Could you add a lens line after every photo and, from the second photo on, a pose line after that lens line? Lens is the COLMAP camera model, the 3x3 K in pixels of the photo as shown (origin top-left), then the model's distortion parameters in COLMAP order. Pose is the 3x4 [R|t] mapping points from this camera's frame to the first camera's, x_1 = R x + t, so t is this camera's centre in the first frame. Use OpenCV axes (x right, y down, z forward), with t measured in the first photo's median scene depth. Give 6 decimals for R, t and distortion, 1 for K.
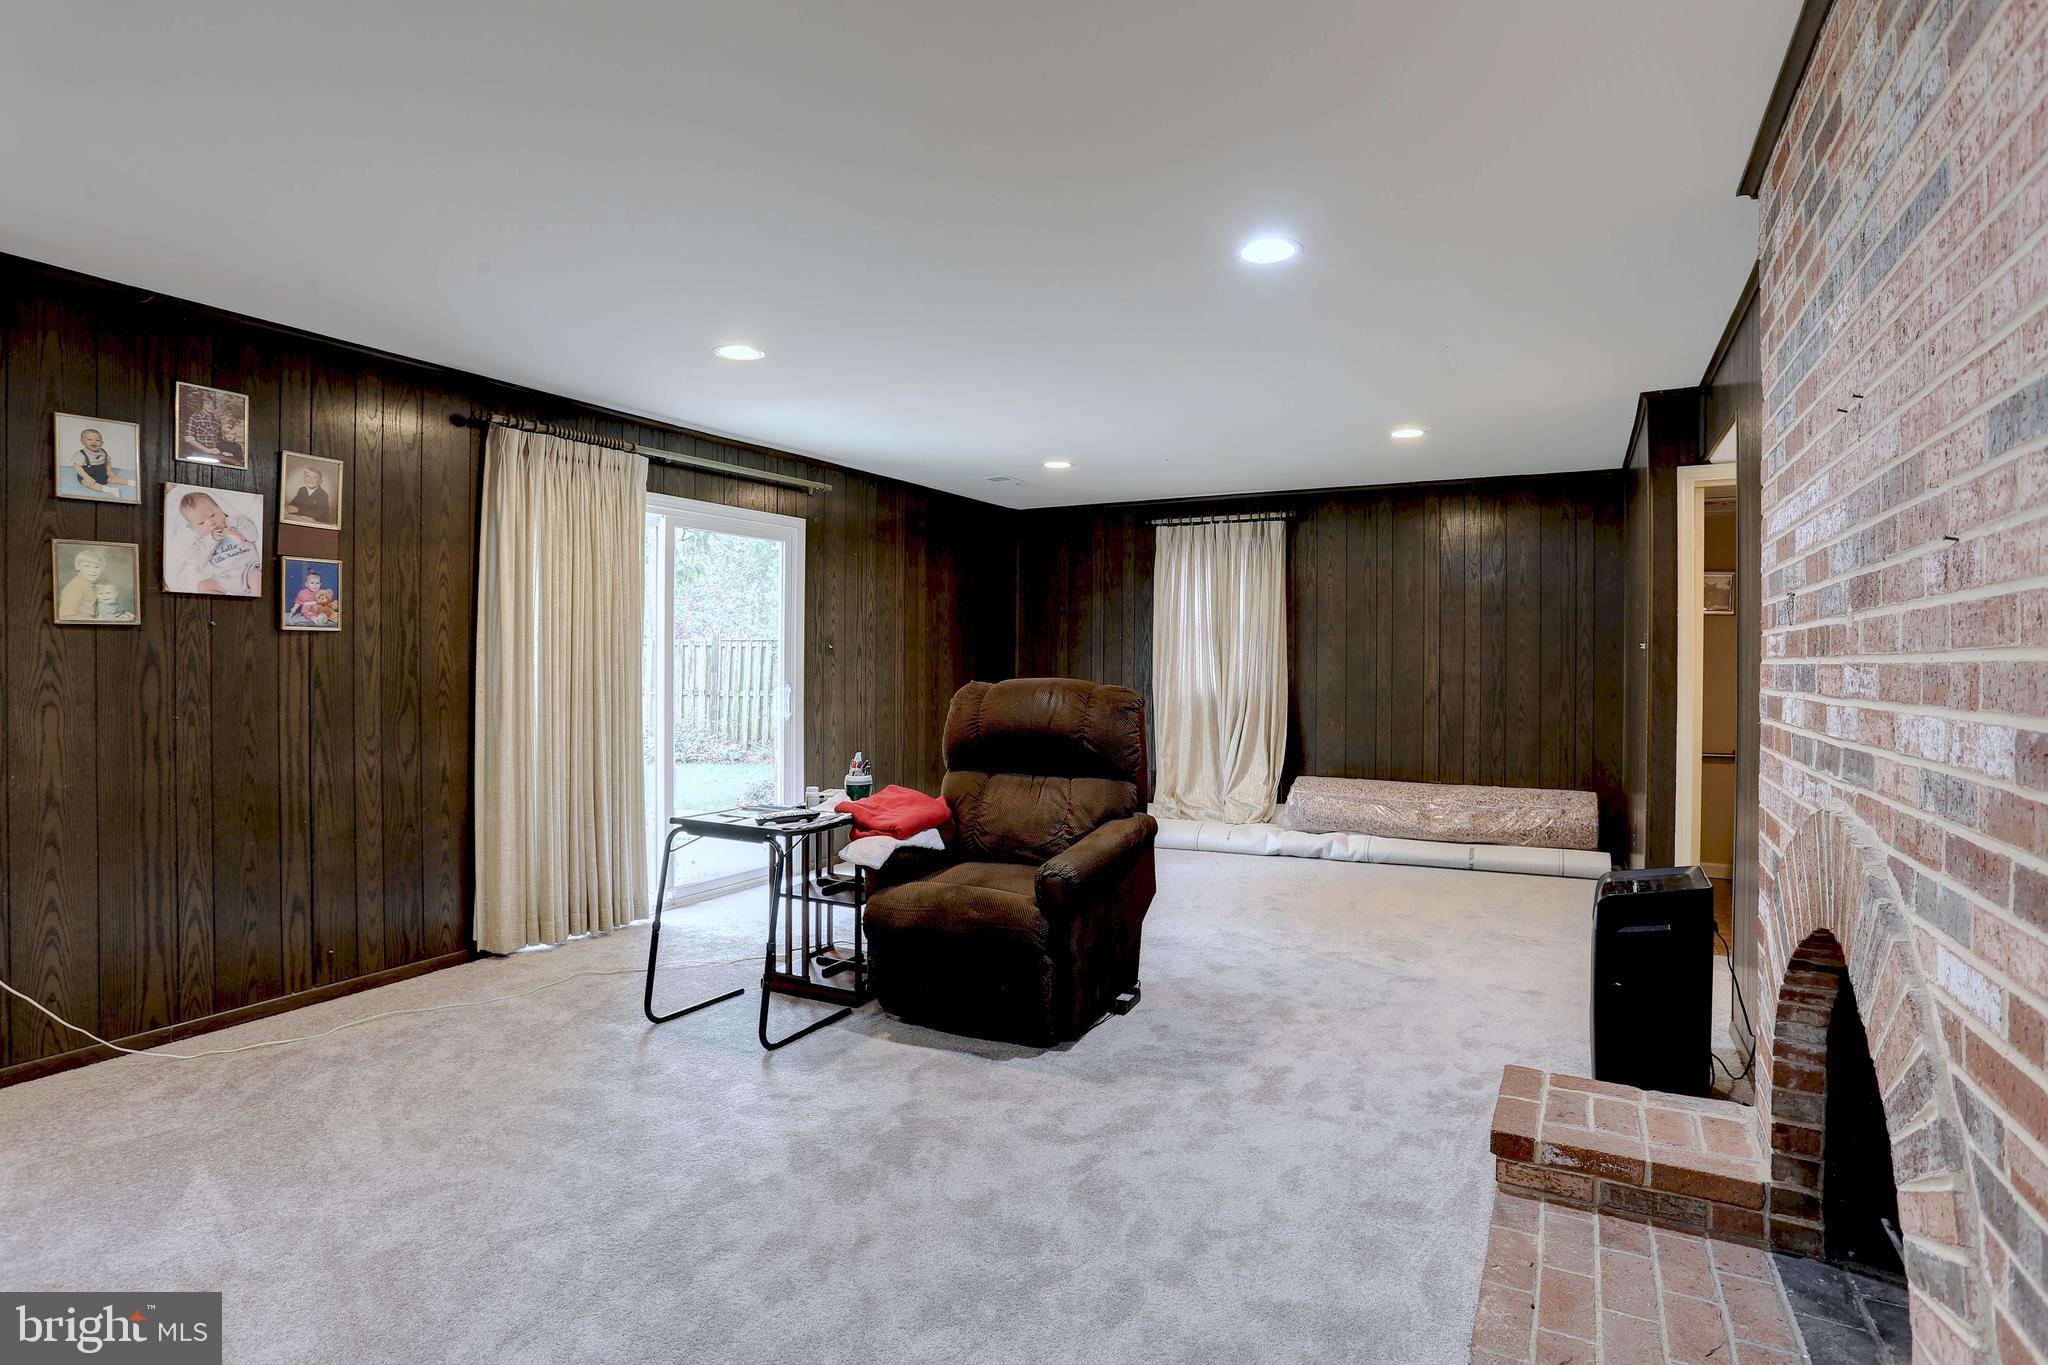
lens RADIAL K [[1013.2, 0, 1019.3], [0, 1013.2, 655.2], [0, 0, 1]] dist [-0.084868, 0.041498]
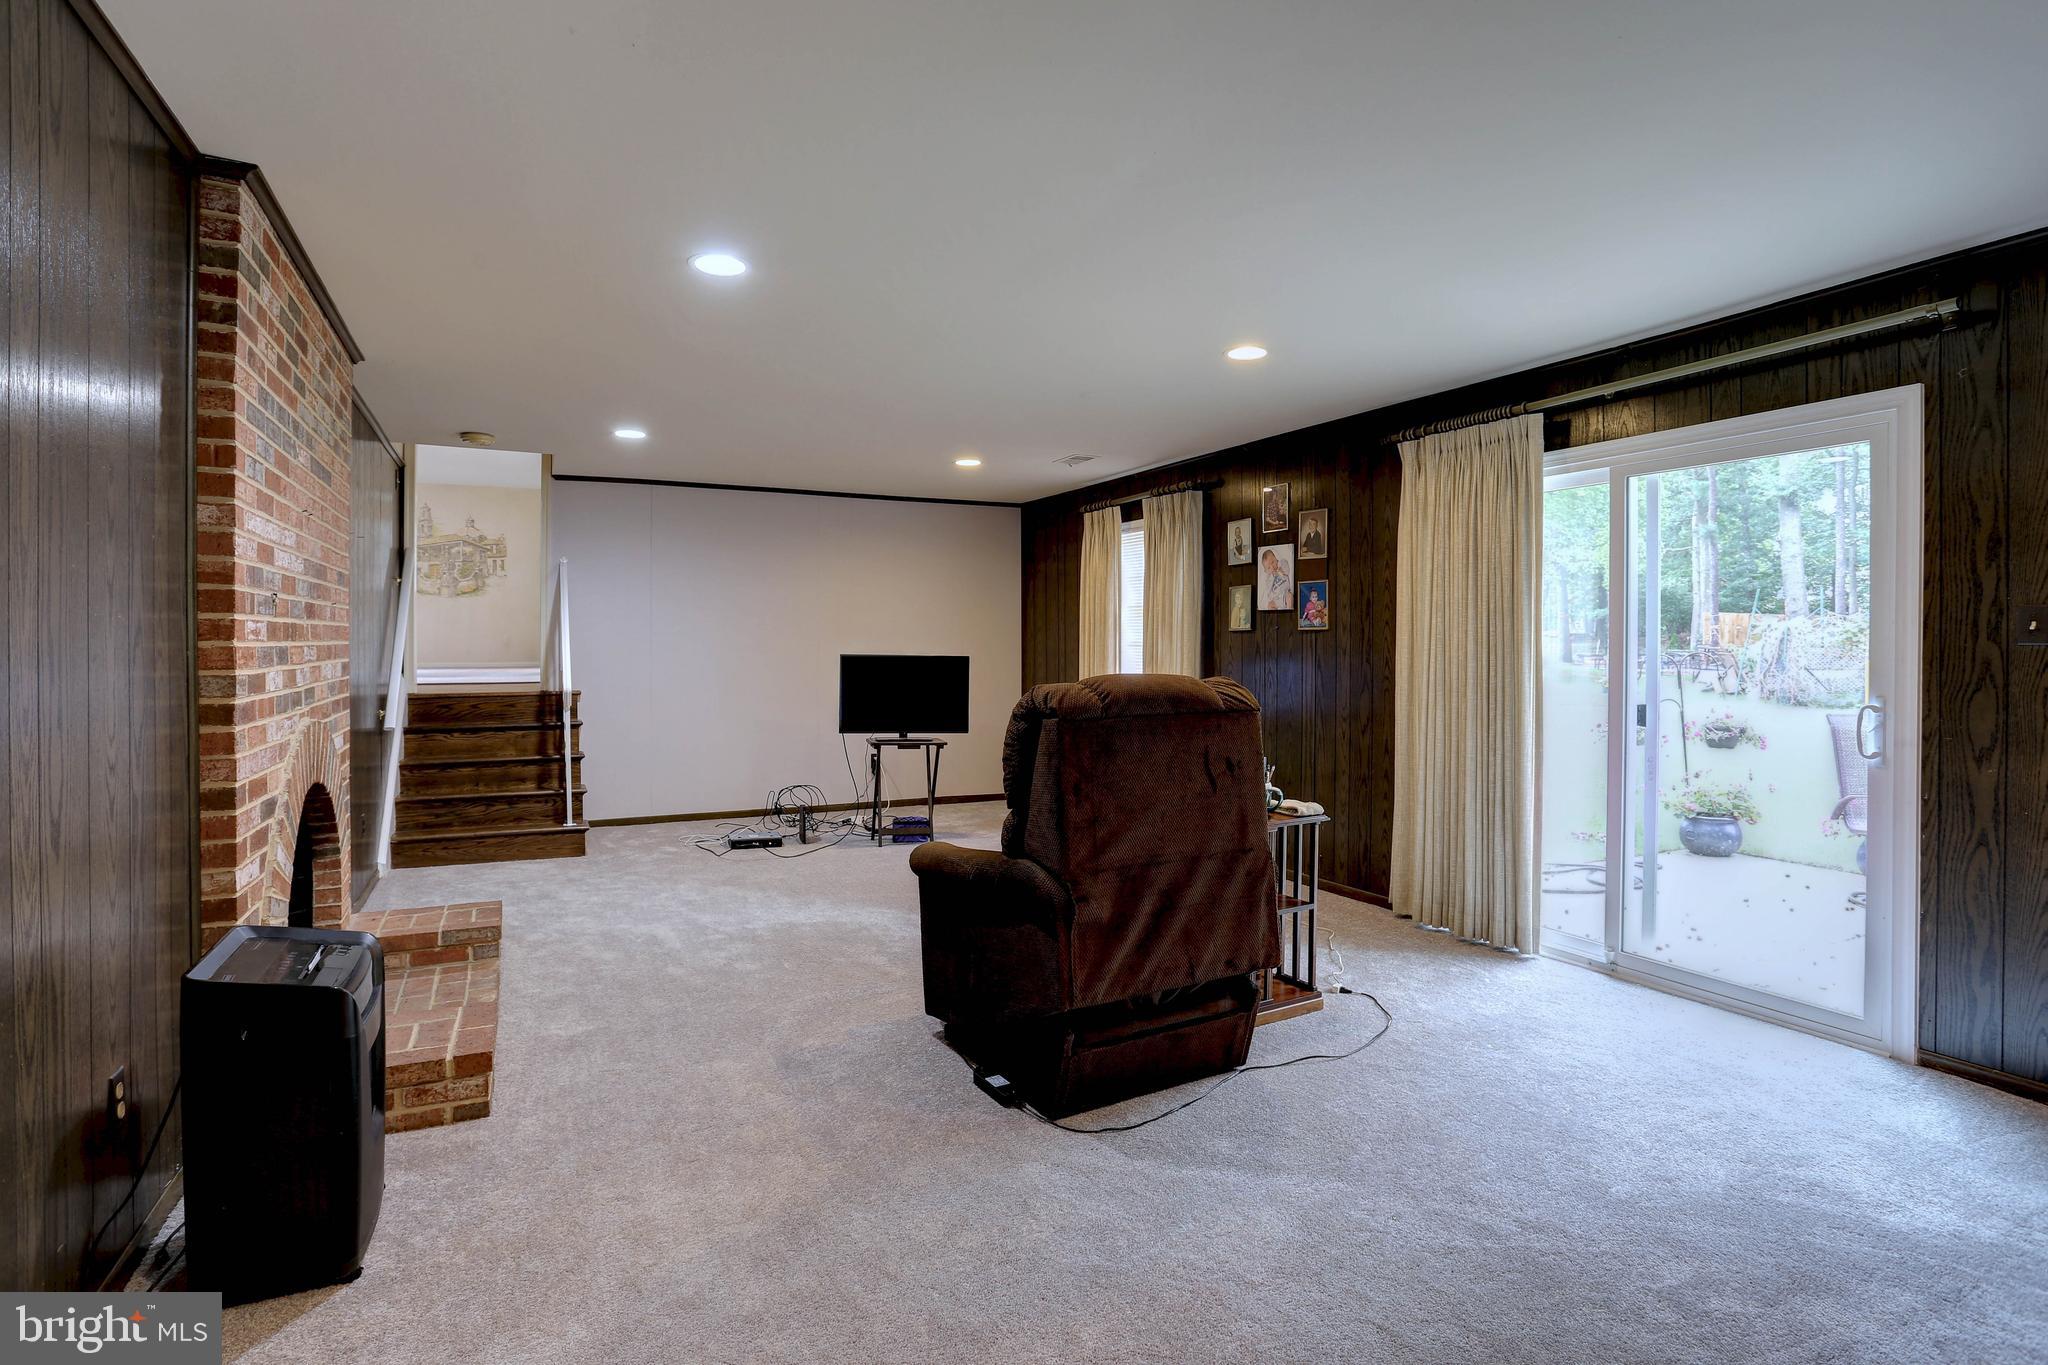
lens RADIAL K [[1011.1, 0, 1034.7], [0, 1011.1, 658.7], [0, 0, 1]] dist [-0.064517, 0.000056]
pose [[-0.556734, 0.004568, -0.830678, 0.764972], [-0.003463, 0.999963, 0.007820, 0.007300], [0.830684, 0.007231, -0.556698, 1.519406]]
